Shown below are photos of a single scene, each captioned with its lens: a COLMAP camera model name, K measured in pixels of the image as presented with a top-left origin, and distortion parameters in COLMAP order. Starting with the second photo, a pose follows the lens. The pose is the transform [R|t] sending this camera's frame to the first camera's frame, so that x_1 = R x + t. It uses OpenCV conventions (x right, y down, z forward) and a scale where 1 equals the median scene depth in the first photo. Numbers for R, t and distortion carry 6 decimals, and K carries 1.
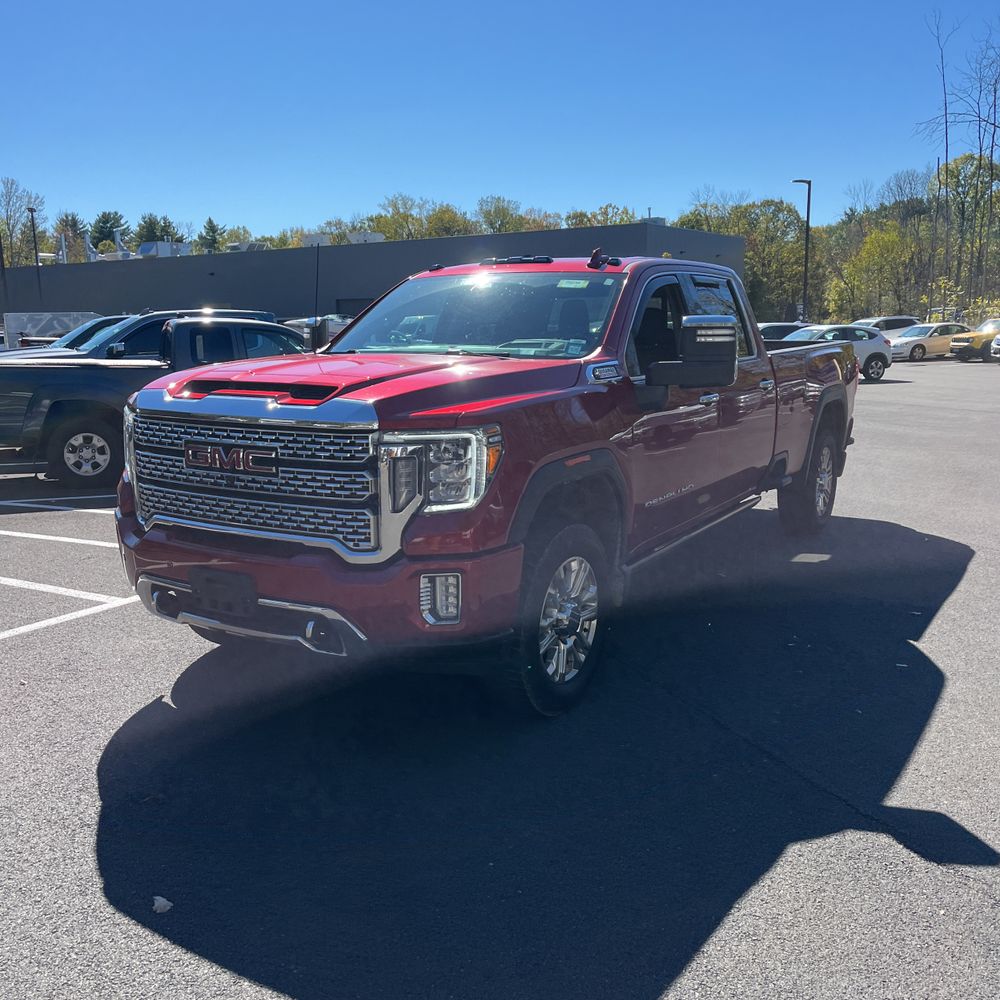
lens RADIAL K [[966.1, 0, 517.6], [0, 966.1, 513.6], [0, 0, 1]] dist [0.024056, 0.004586]
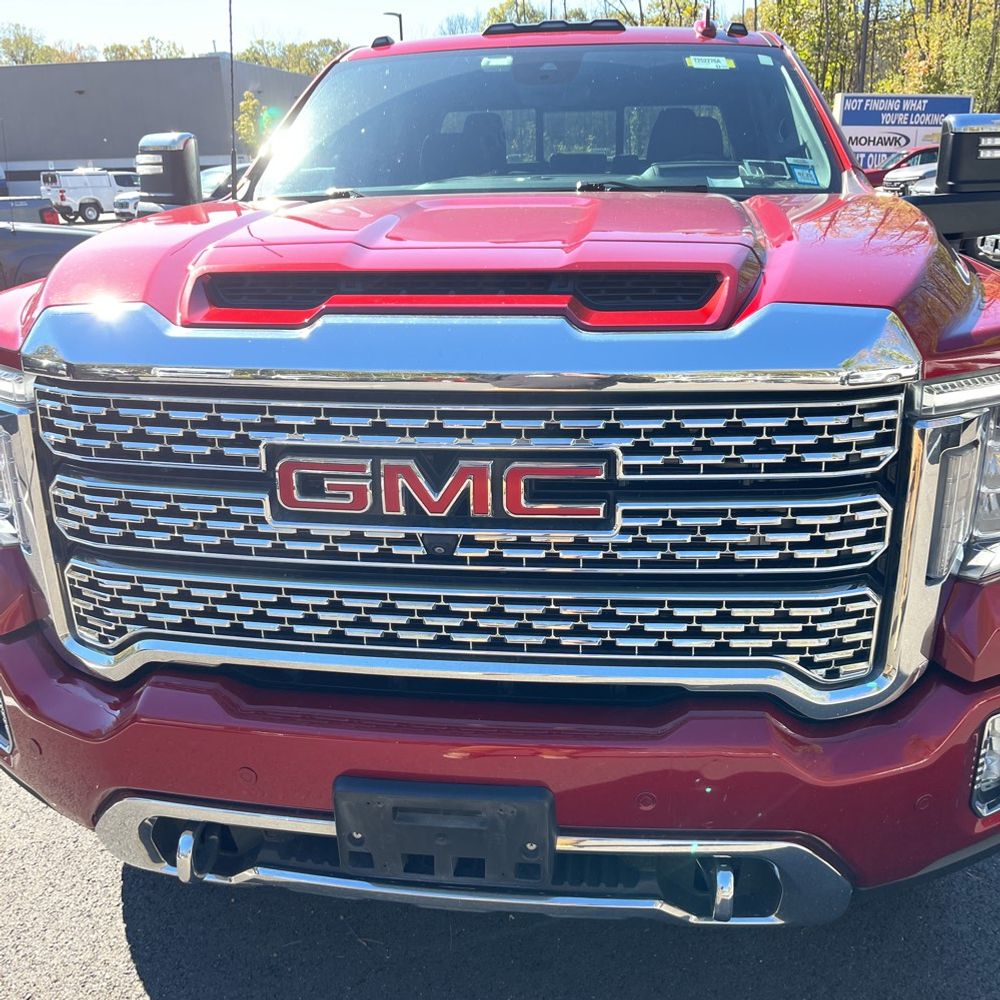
lens RADIAL K [[976.8, 0, 494.4], [0, 976.8, 484.4], [0, 0, 1]] dist [0.039401, -0.026561]
pose [[0.923002, -0.131585, 0.361597, -0.420750], [0.089685, 0.987399, 0.130387, -0.107188], [-0.374198, -0.087917, 0.923172, 0.668587]]
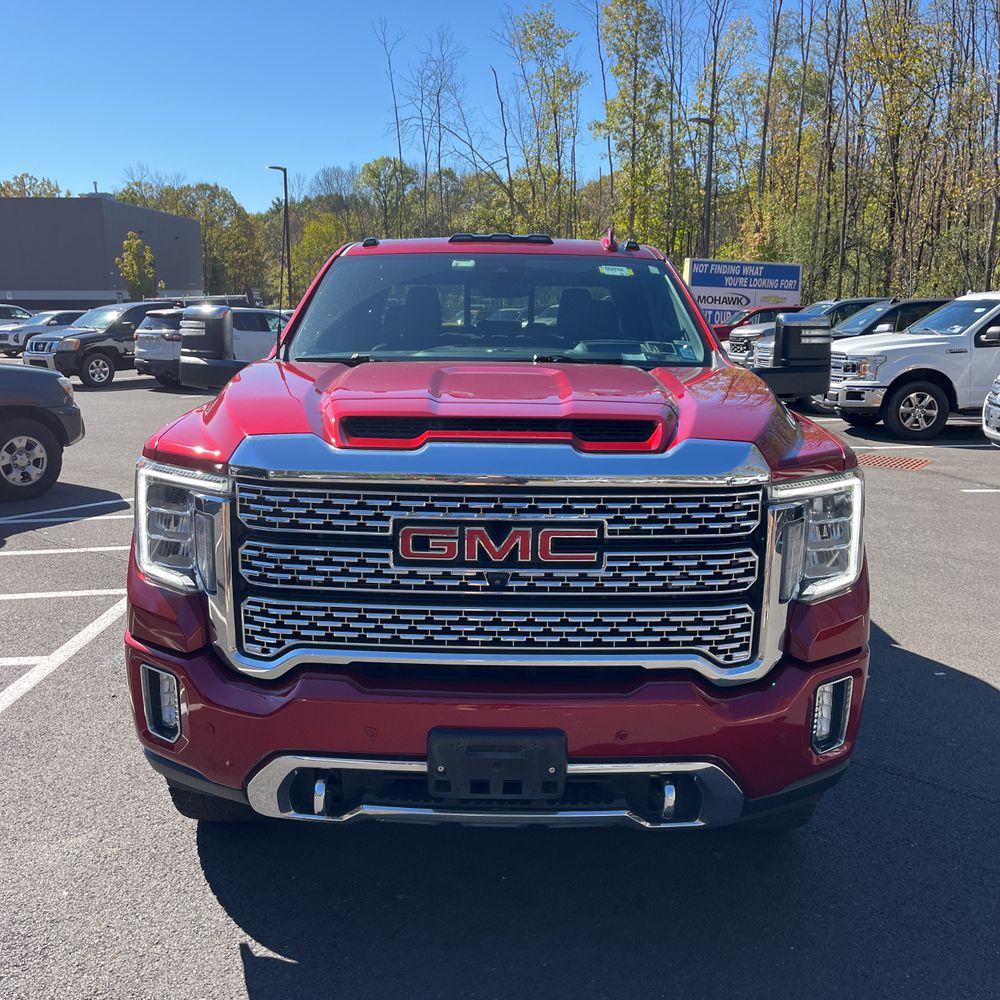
lens RADIAL K [[964.3, 0, 488.6], [0, 964.3, 490.6], [0, 0, 1]] dist [0.064918, -0.088139]
pose [[0.869699, -0.078372, 0.487321, -0.611245], [0.082316, 0.996517, 0.013356, -0.102062], [-0.486671, 0.028499, 0.873121, 0.482329]]
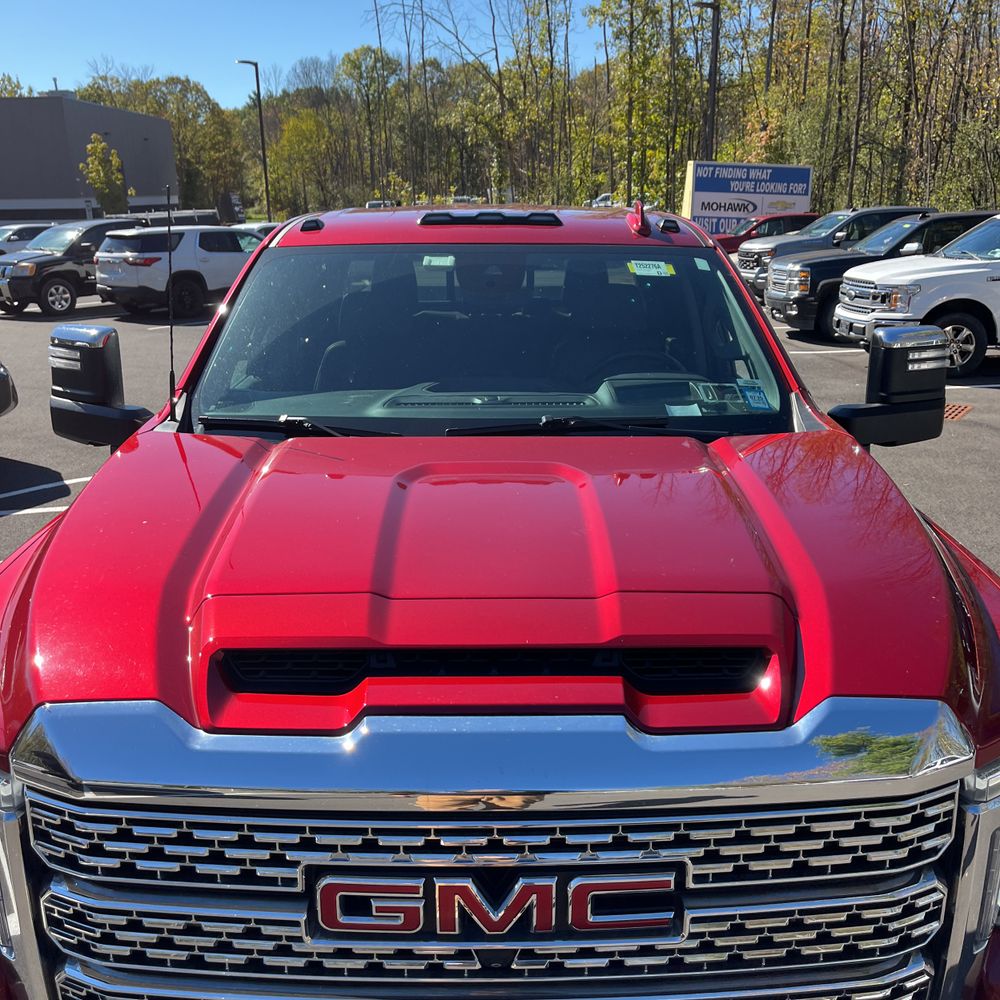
lens RADIAL K [[979.0, 0, 501.1], [0, 979.0, 501.6], [0, 0, 1]] dist [0.031385, 0.004812]
pose [[0.858993, -0.144683, 0.491120, -0.456522], [0.099418, 0.988118, 0.117212, -0.243114], [-0.502243, -0.051858, 0.863170, 0.724705]]
